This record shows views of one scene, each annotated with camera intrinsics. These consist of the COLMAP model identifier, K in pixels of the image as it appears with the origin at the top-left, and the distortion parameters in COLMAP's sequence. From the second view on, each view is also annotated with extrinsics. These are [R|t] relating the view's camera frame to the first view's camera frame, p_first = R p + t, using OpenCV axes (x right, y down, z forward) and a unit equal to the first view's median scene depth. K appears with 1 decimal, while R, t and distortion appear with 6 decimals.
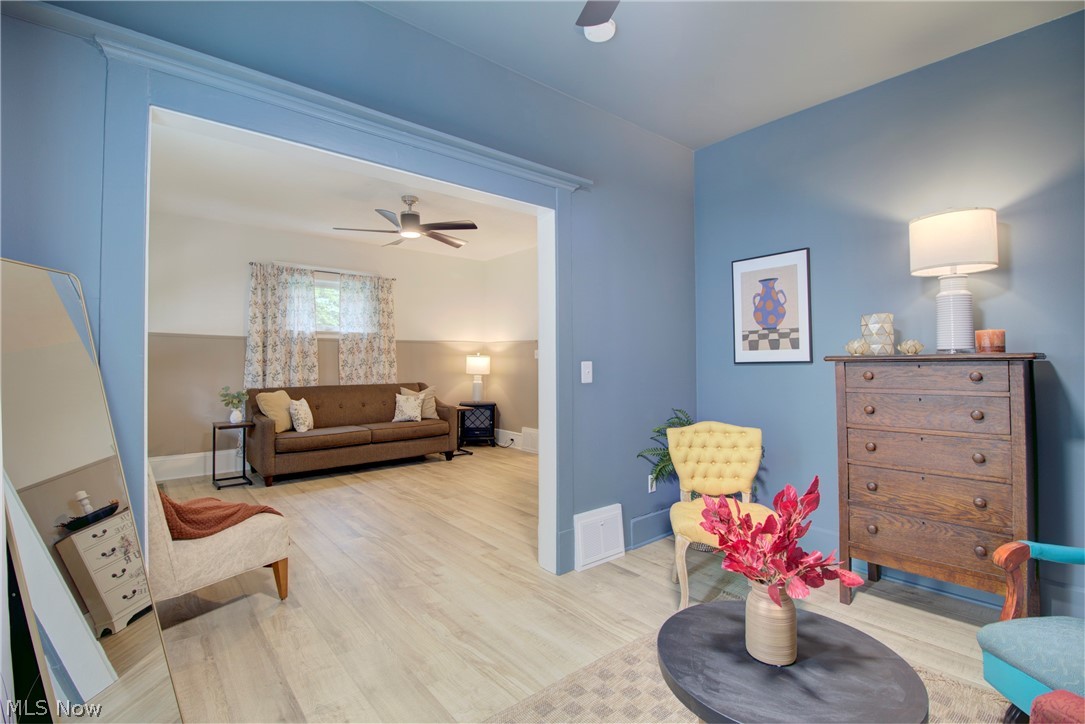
lens RADIAL K [[498.5, 0, 540.4], [0, 498.5, 363.4], [0, 0, 1]] dist [-0.020141, -0.001596]
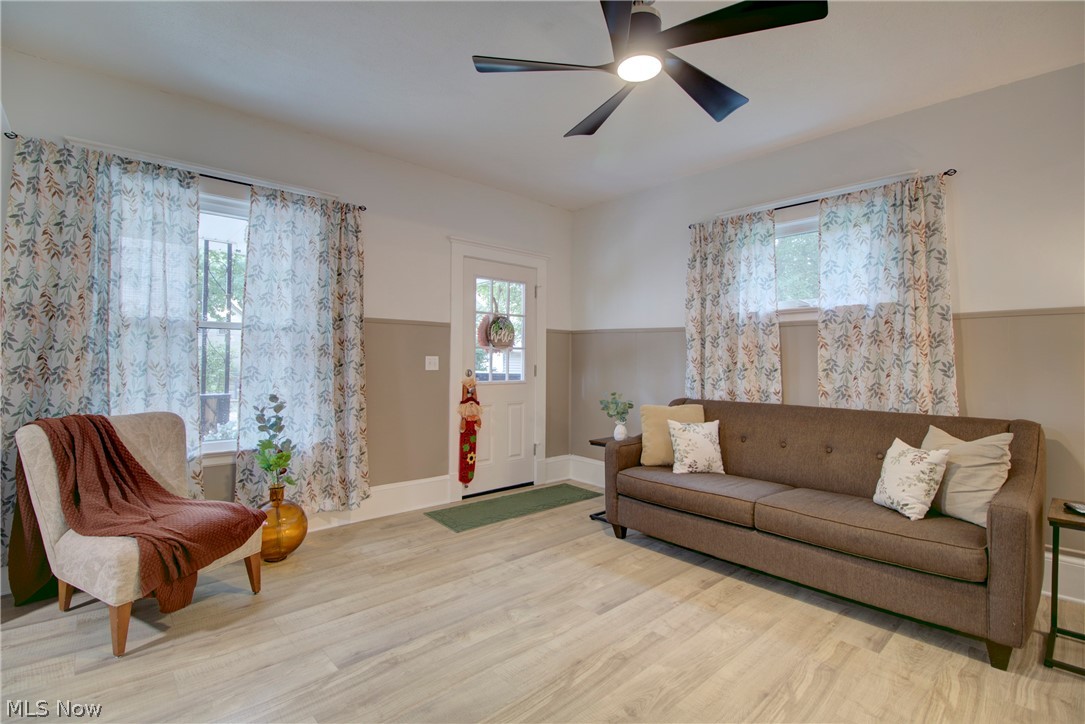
lens RADIAL K [[498.5, 0, 541.7], [0, 498.5, 353.4], [0, 0, 1]] dist [-0.020141, -0.001596]
pose [[0.040336, -0.009942, -0.999137, 0.066848], [-0.009597, 0.999901, -0.010337, -0.002545], [0.999140, 0.010005, 0.040236, 0.367965]]
